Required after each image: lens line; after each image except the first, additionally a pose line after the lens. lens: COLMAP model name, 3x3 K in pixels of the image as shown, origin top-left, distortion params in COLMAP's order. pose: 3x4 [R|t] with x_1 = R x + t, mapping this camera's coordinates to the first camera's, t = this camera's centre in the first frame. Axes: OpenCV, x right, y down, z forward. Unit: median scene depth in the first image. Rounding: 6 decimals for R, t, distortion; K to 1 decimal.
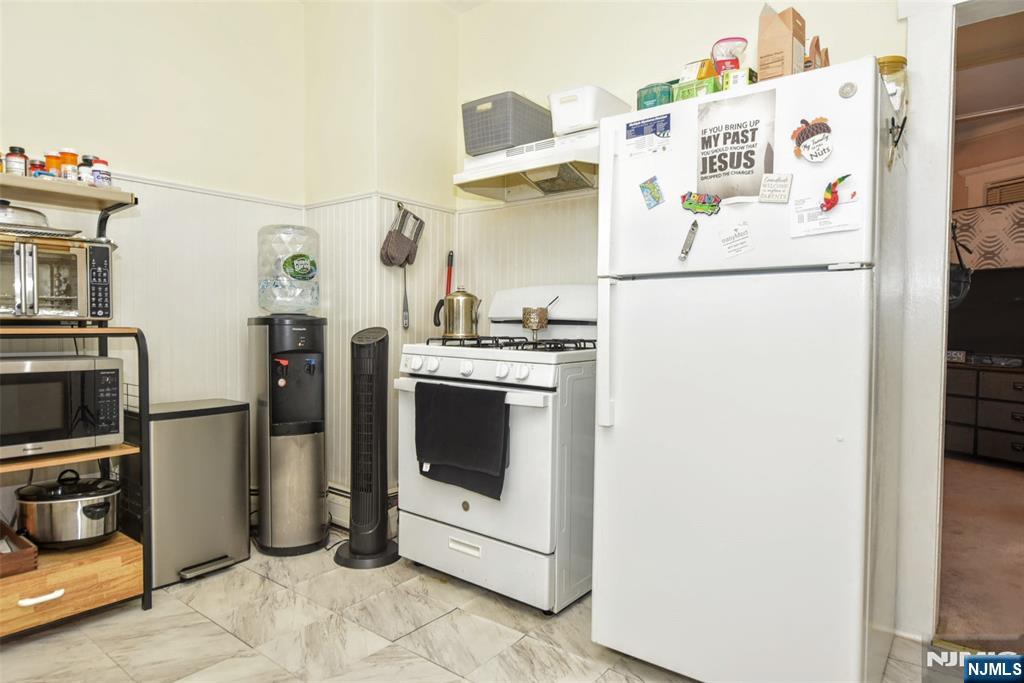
lens RADIAL K [[598.8, 0, 517.1], [0, 598.8, 341.1], [0, 0, 1]] dist [-0.003430, -0.002258]
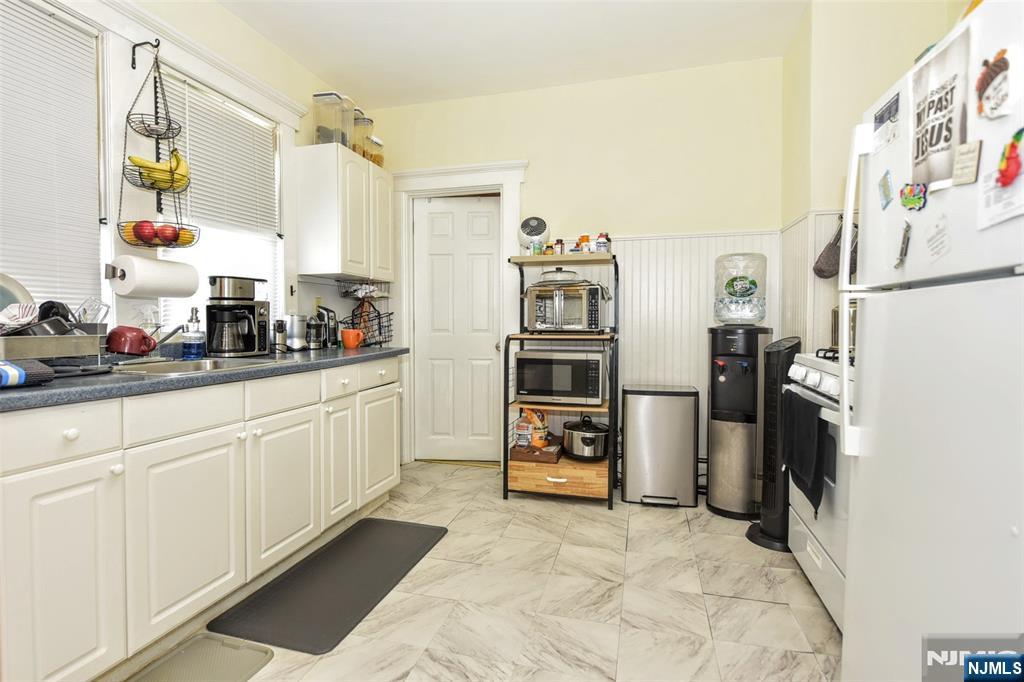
lens RADIAL K [[528.1, 0, 516.9], [0, 528.1, 335.5], [0, 0, 1]] dist [-0.015101, 0.000470]
pose [[0.402110, 0.018593, -0.915402, 0.602615], [-0.022545, 0.999692, 0.010401, -0.032710], [0.915314, 0.016455, 0.402405, 0.194462]]
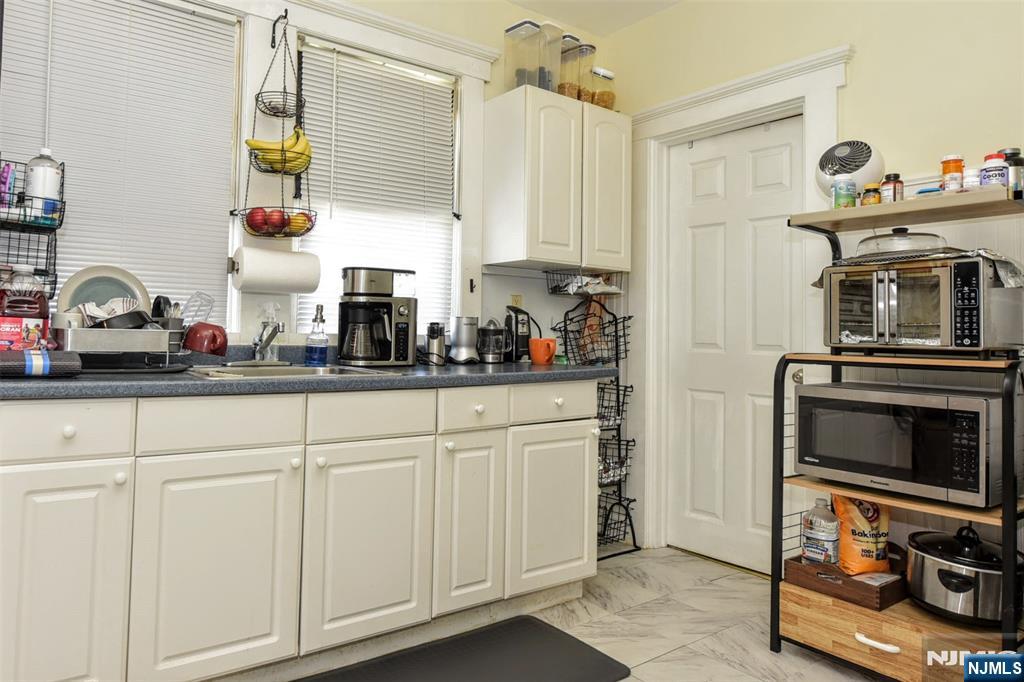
lens RADIAL K [[687.0, 0, 453.4], [0, 687.0, 304.8], [0, 0, 1]] dist [-0.003306, -0.010197]
pose [[-0.299360, -0.051555, -0.952746, 0.422062], [-0.046960, 0.998125, -0.039255, -0.027876], [0.952984, 0.032989, -0.301220, 0.611697]]
